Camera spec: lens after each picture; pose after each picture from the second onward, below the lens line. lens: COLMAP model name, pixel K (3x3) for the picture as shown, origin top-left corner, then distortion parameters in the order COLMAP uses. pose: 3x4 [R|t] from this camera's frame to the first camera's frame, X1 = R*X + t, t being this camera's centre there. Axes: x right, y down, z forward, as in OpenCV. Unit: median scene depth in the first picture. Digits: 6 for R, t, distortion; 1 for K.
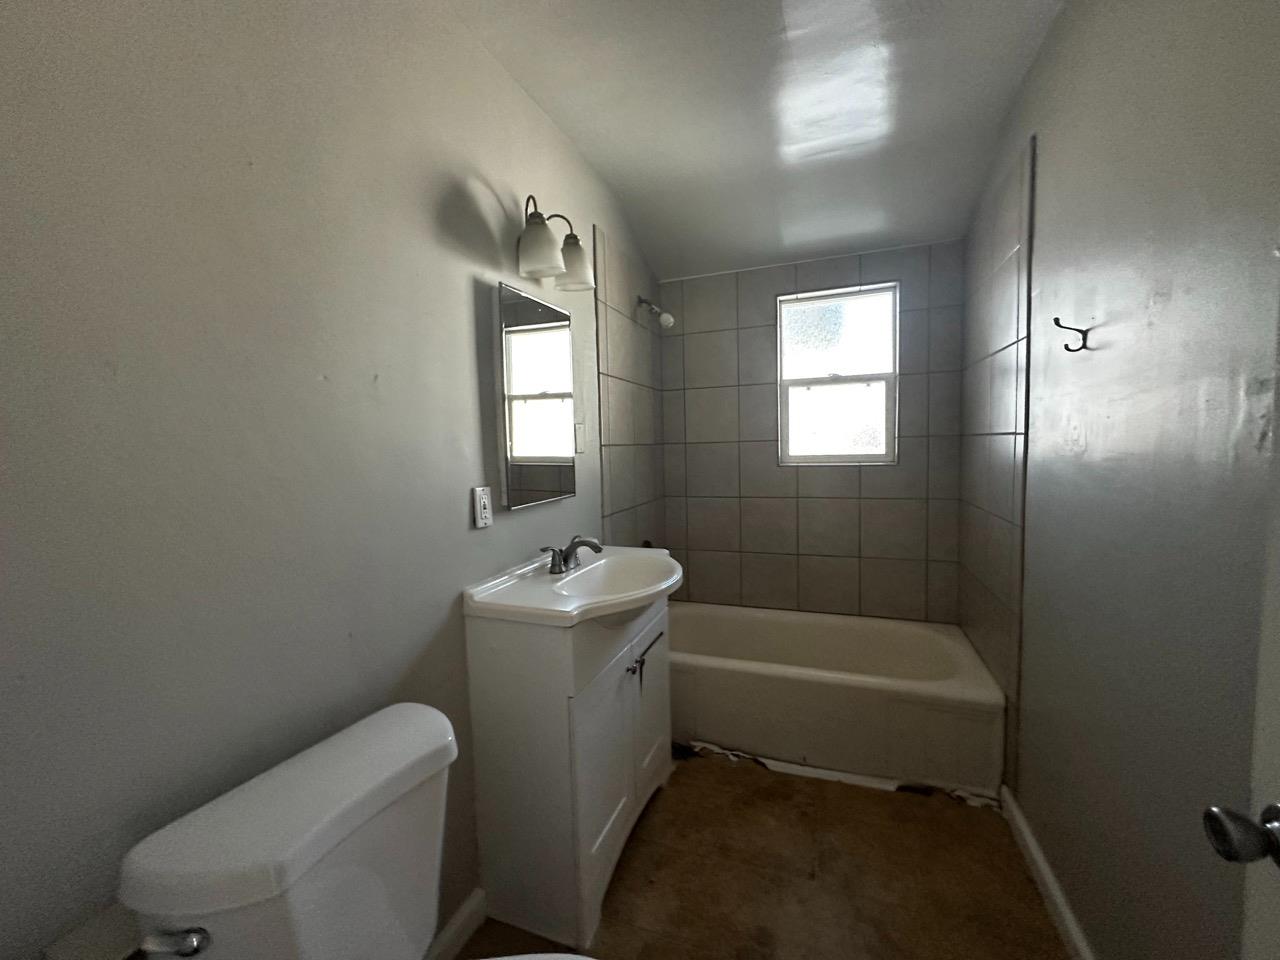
lens RADIAL K [[514.4, 0, 636.1], [0, 514.4, 480.0], [0, 0, 1]] dist [-0.001074, 0.000105]
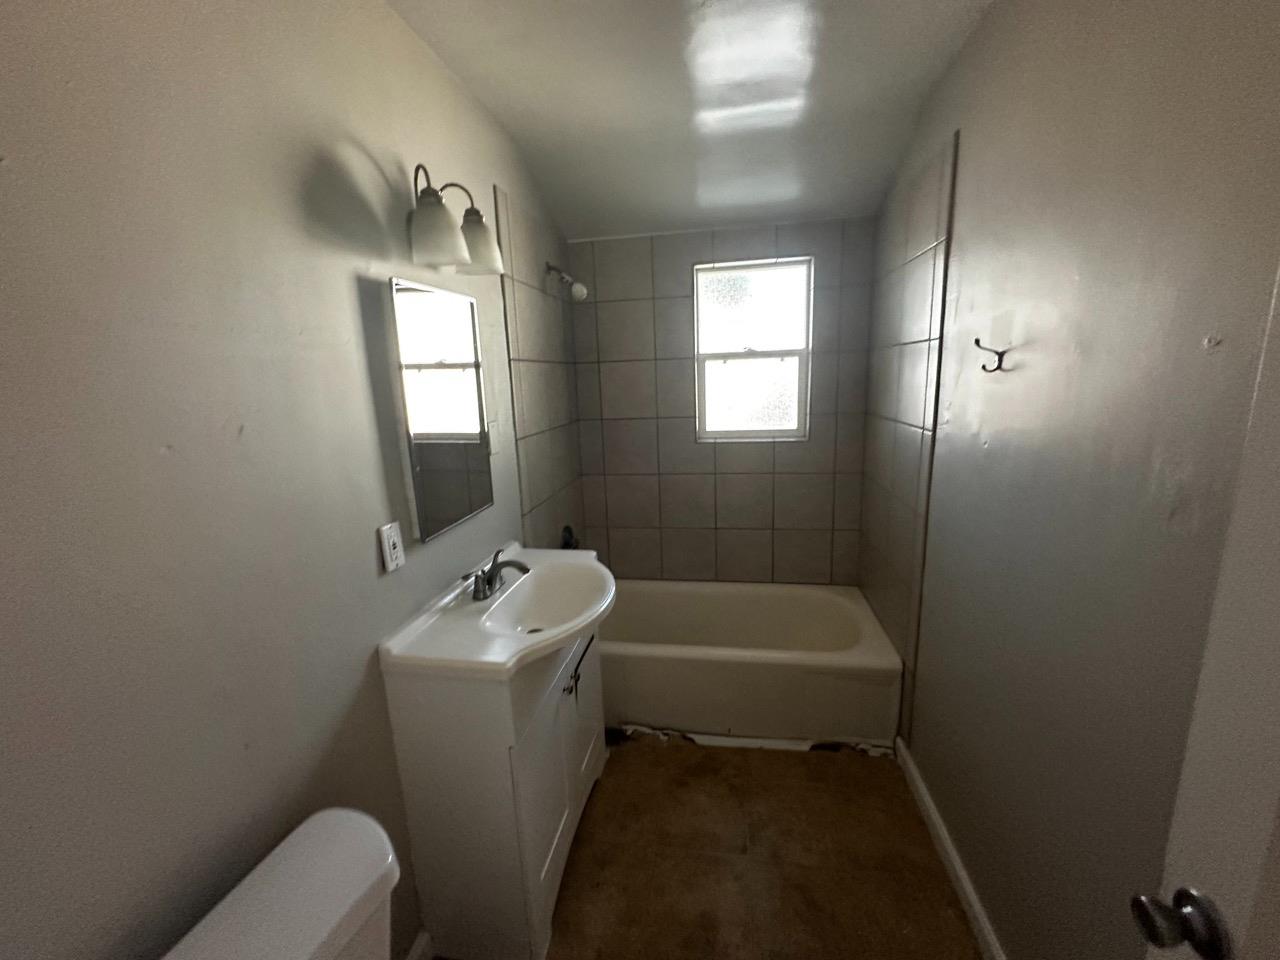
lens RADIAL K [[514.4, 0, 636.1], [0, 514.4, 480.0], [0, 0, 1]] dist [-0.001074, 0.000105]
pose [[0.981795, -0.049715, 0.183324, -0.034287], [0.026074, 0.991278, 0.129180, -0.123174], [-0.188147, -0.122048, 0.974528, 0.062954]]
